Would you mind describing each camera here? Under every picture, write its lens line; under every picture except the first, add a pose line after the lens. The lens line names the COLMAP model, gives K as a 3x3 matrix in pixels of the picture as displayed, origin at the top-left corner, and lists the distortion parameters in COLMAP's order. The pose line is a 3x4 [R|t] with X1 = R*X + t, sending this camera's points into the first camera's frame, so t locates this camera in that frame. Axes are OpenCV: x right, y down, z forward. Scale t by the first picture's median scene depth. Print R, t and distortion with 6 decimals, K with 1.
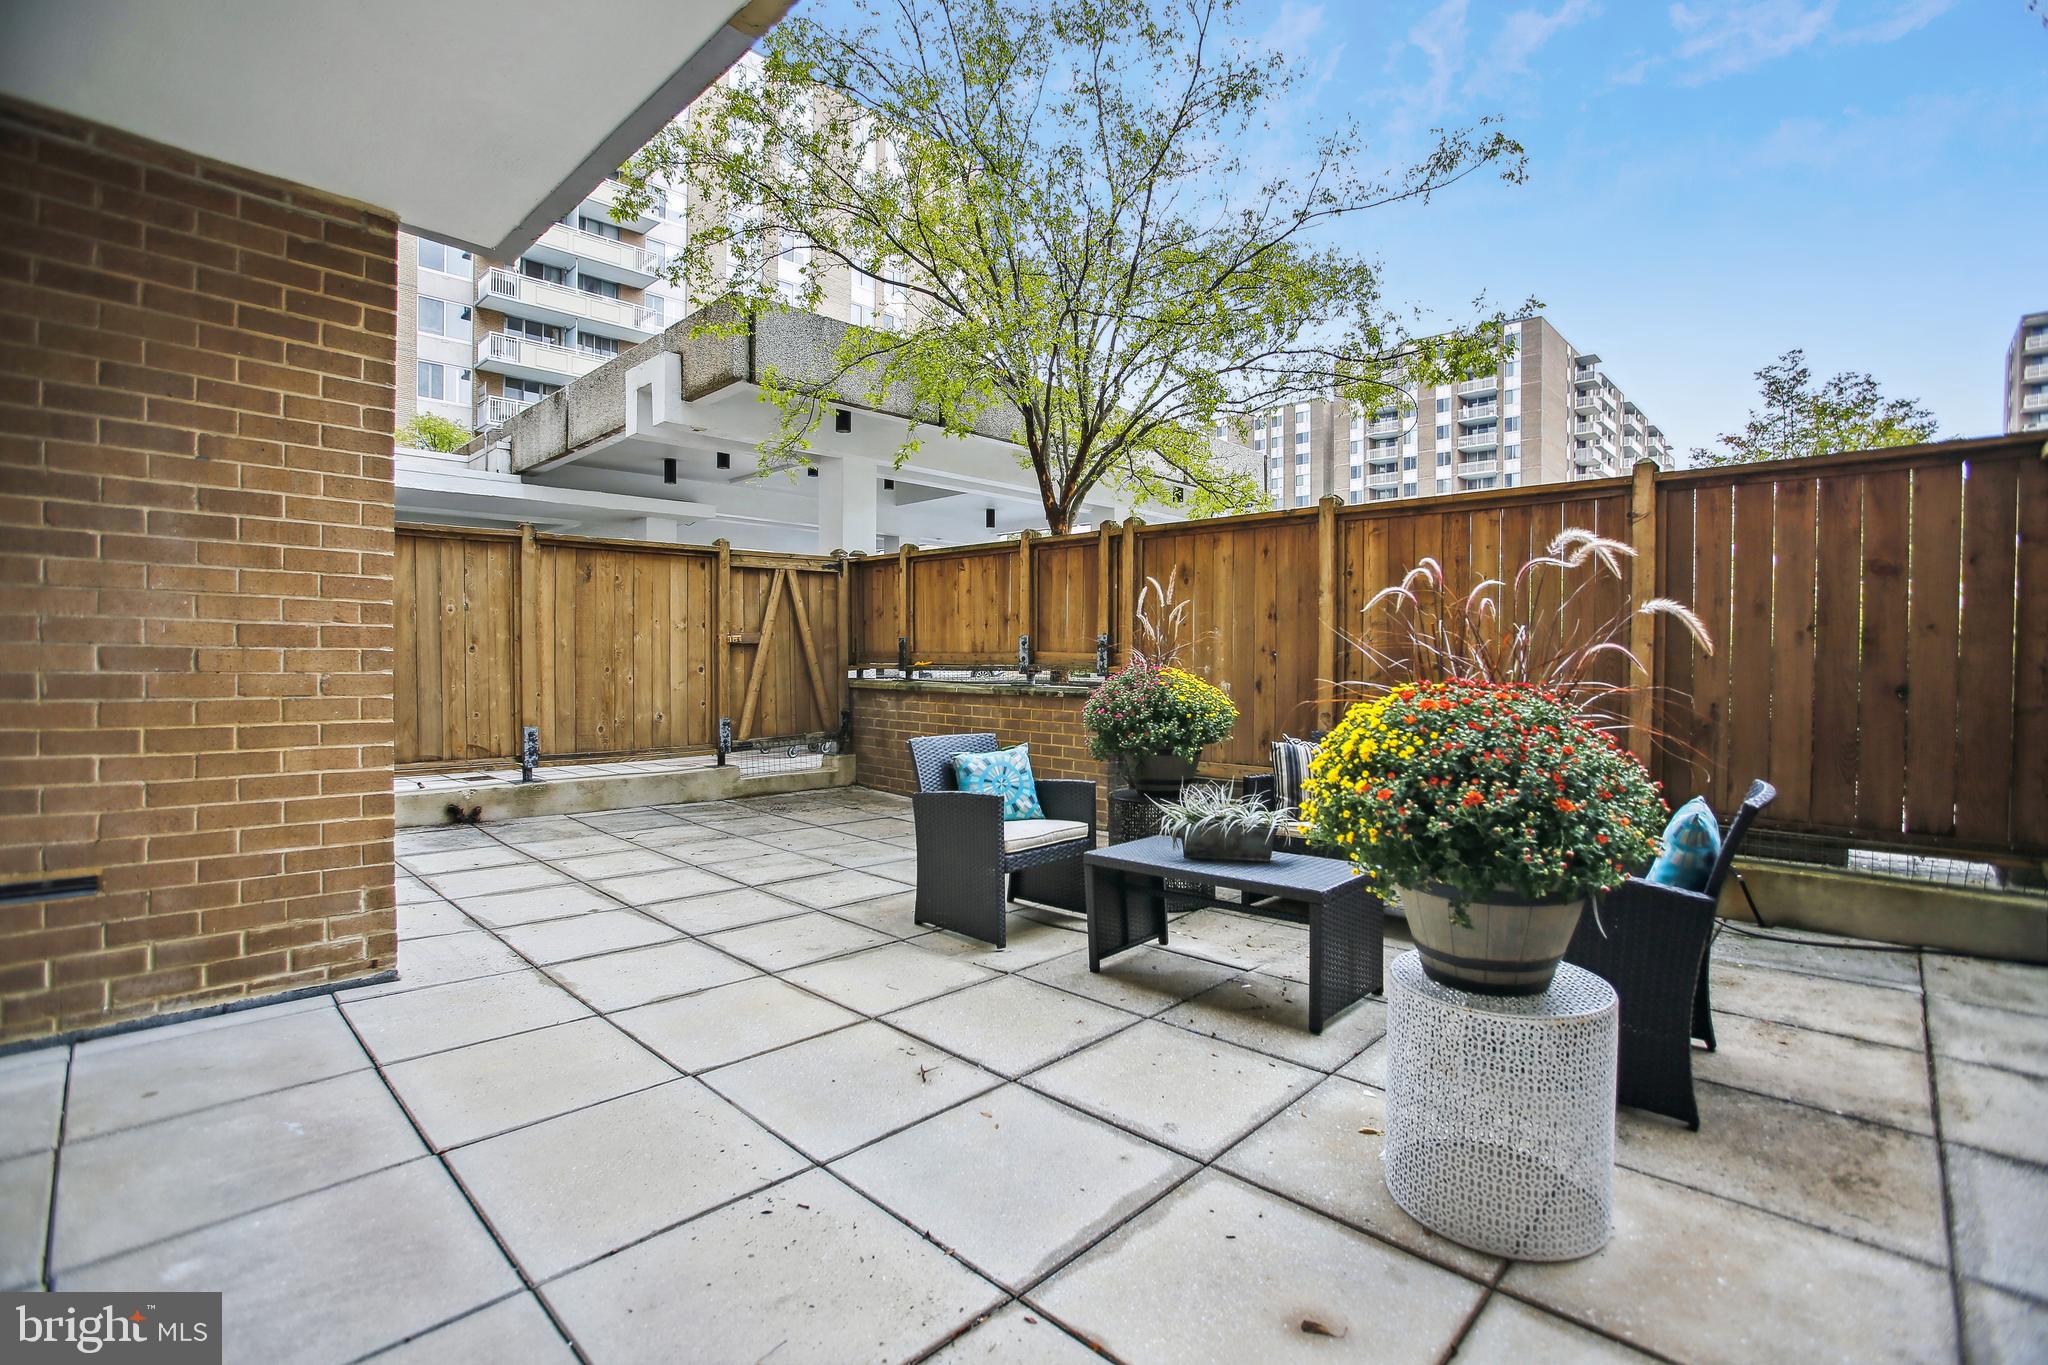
lens RADIAL K [[940.3, 0, 1026.7], [0, 940.3, 681.2], [0, 0, 1]] dist [-0.053435, 0.008718]
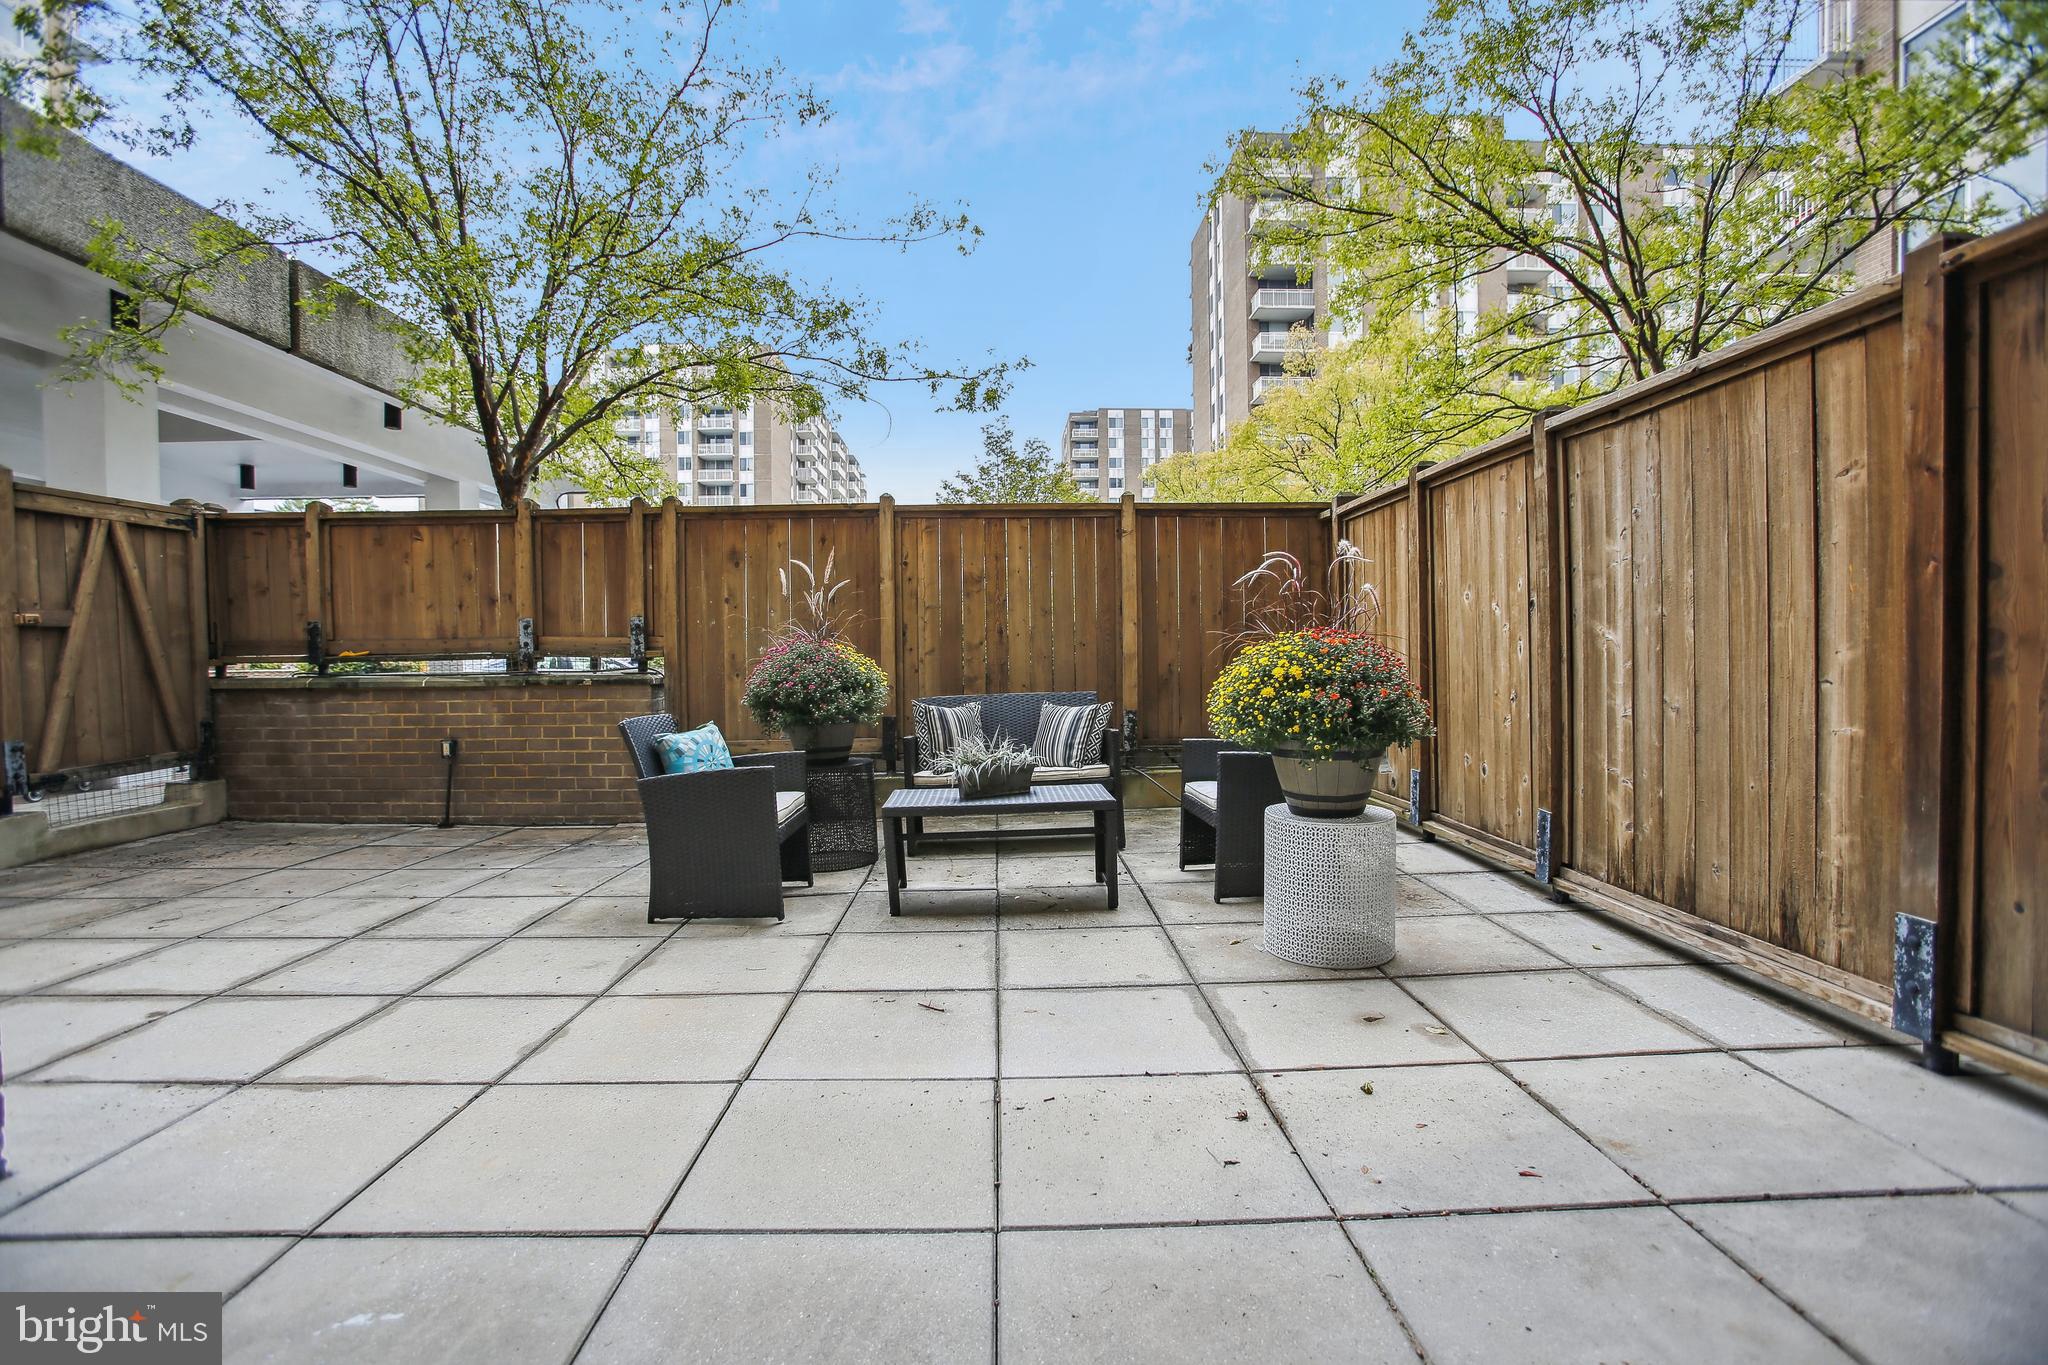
lens RADIAL K [[940.3, 0, 1023.7], [0, 940.3, 676.9], [0, 0, 1]] dist [-0.053435, 0.008718]
pose [[0.696676, -0.030381, 0.716743, -0.301595], [0.034085, 0.999376, 0.009231, 0.014556], [-0.716576, 0.017999, 0.697277, 0.066276]]
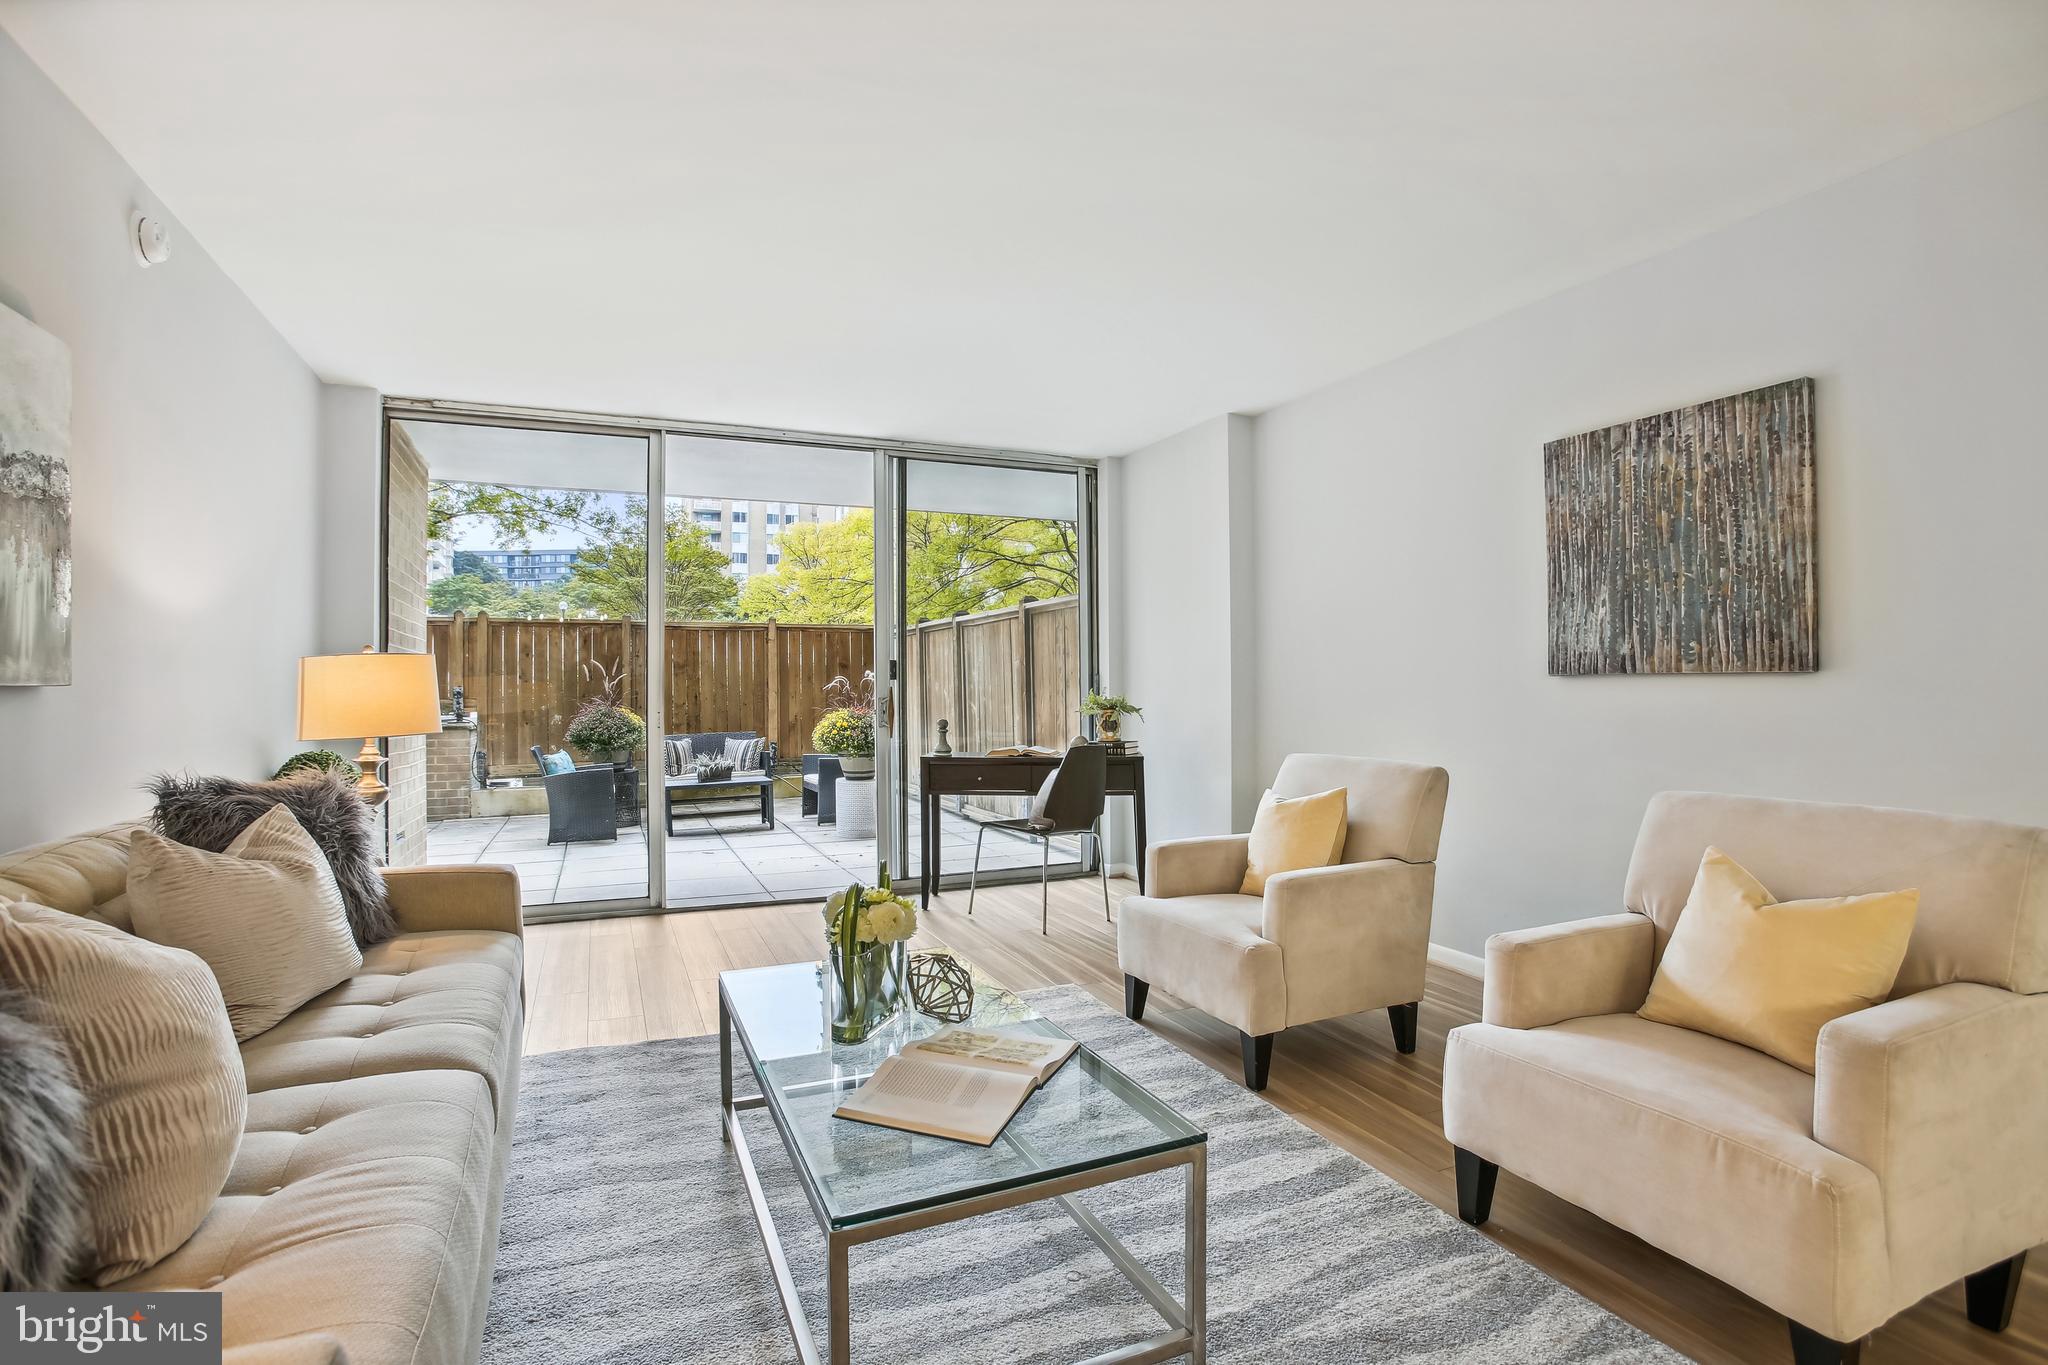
lens RADIAL K [[998.0, 0, 1015.7], [0, 998.0, 679.3], [0, 0, 1]] dist [-0.043944, -0.000140]
pose [[0.384647, -0.001516, 0.923063, -0.967455], [0.032041, 0.999418, -0.011711, -0.014267], [-0.922508, 0.034080, 0.384471, -0.398080]]
